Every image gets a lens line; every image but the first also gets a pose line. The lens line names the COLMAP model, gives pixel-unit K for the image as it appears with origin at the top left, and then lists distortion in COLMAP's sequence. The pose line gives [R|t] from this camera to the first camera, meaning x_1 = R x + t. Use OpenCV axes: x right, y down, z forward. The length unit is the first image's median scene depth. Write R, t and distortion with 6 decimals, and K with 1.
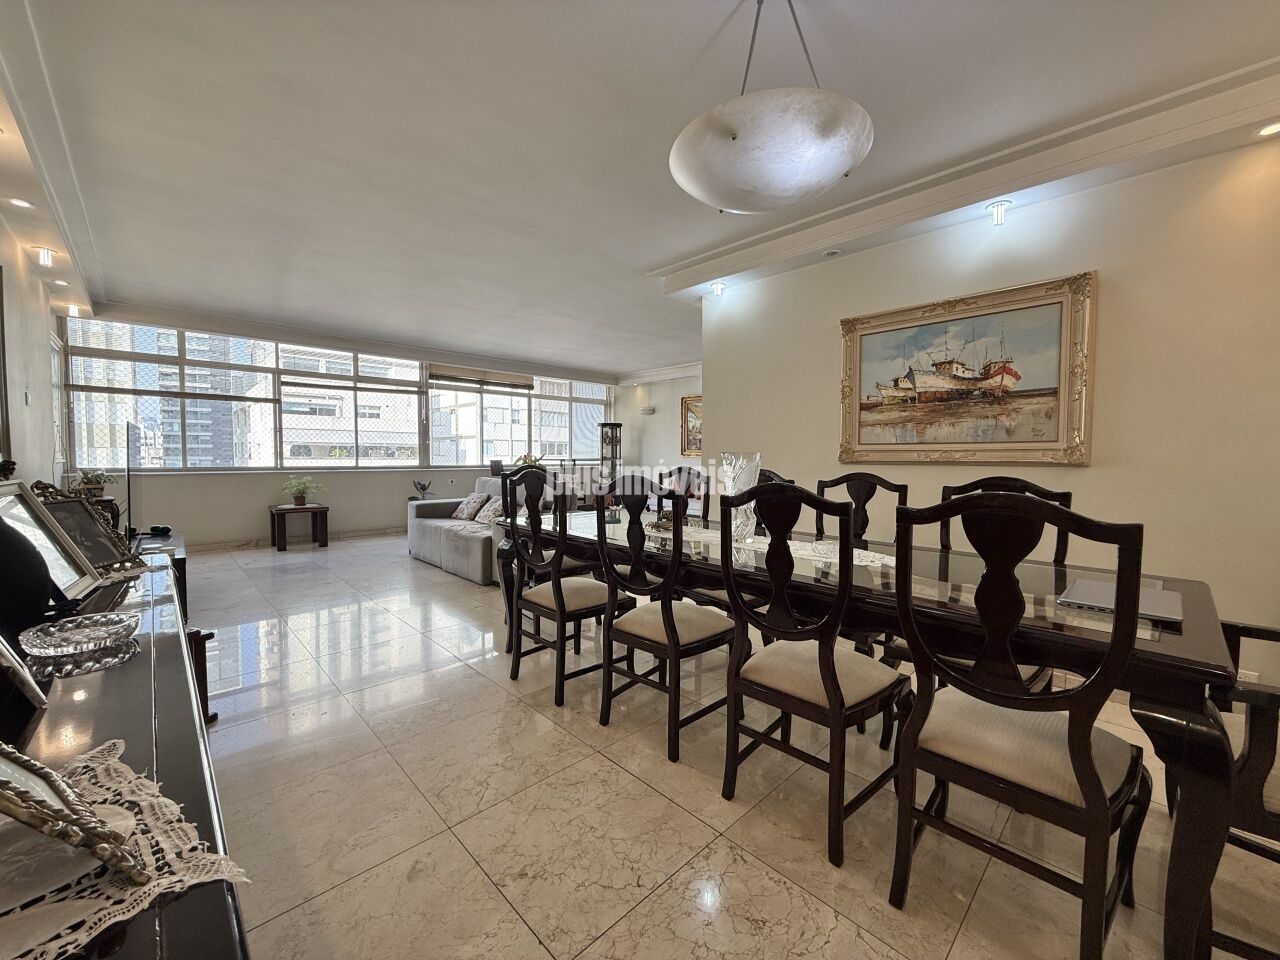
lens RADIAL K [[511.4, 0, 638.5], [0, 511.4, 477.7], [0, 0, 1]] dist [0.000679, -0.000121]
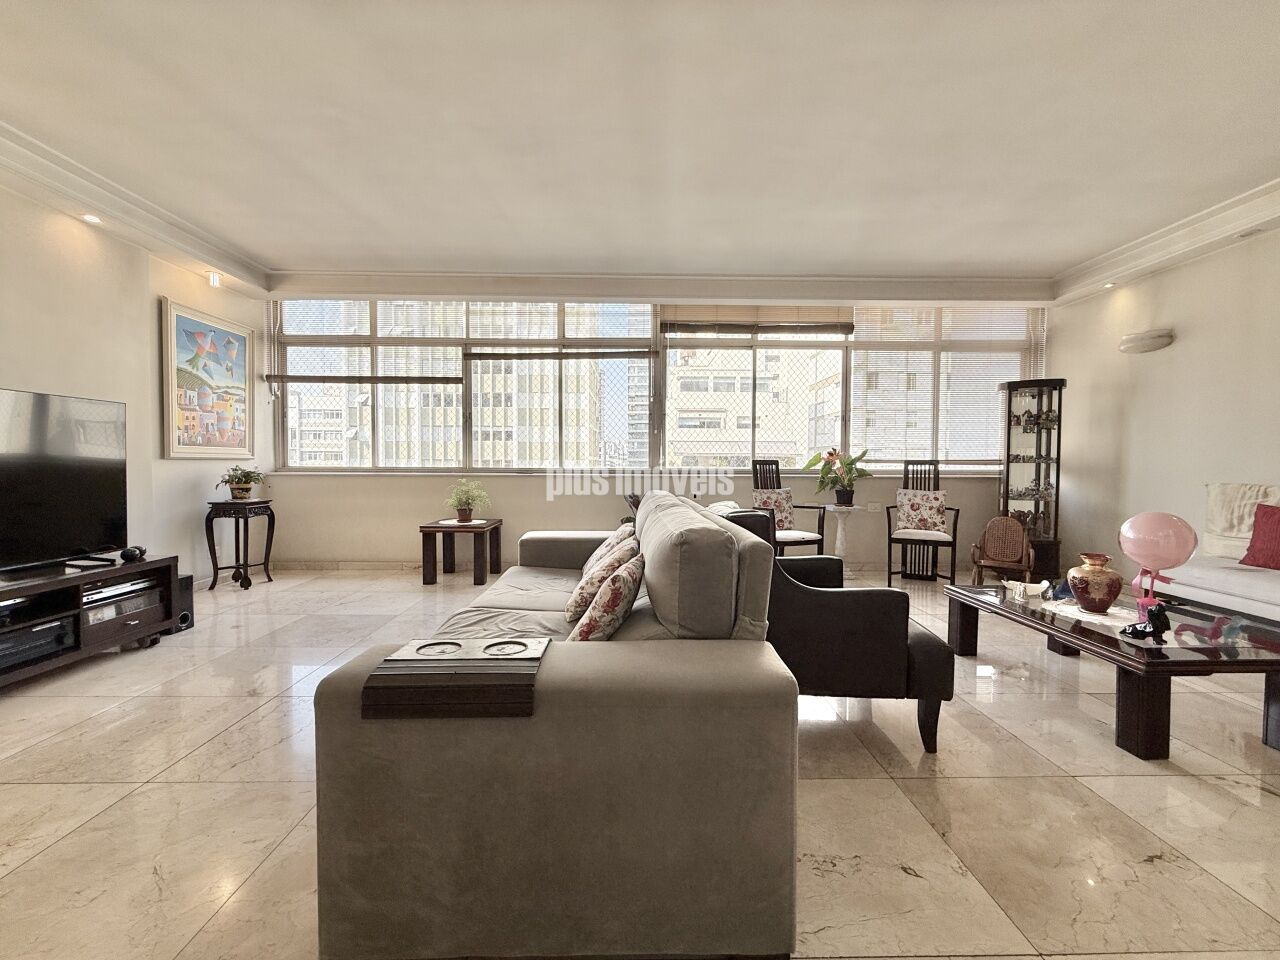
lens RADIAL K [[511.4, 0, 641.0], [0, 511.4, 479.8], [0, 0, 1]] dist [0.000679, -0.000121]
pose [[0.733129, 0.019670, -0.679805, 0.000795], [-0.034544, 0.999368, -0.008338, -0.003904], [0.679212, 0.029596, 0.733346, 0.462418]]
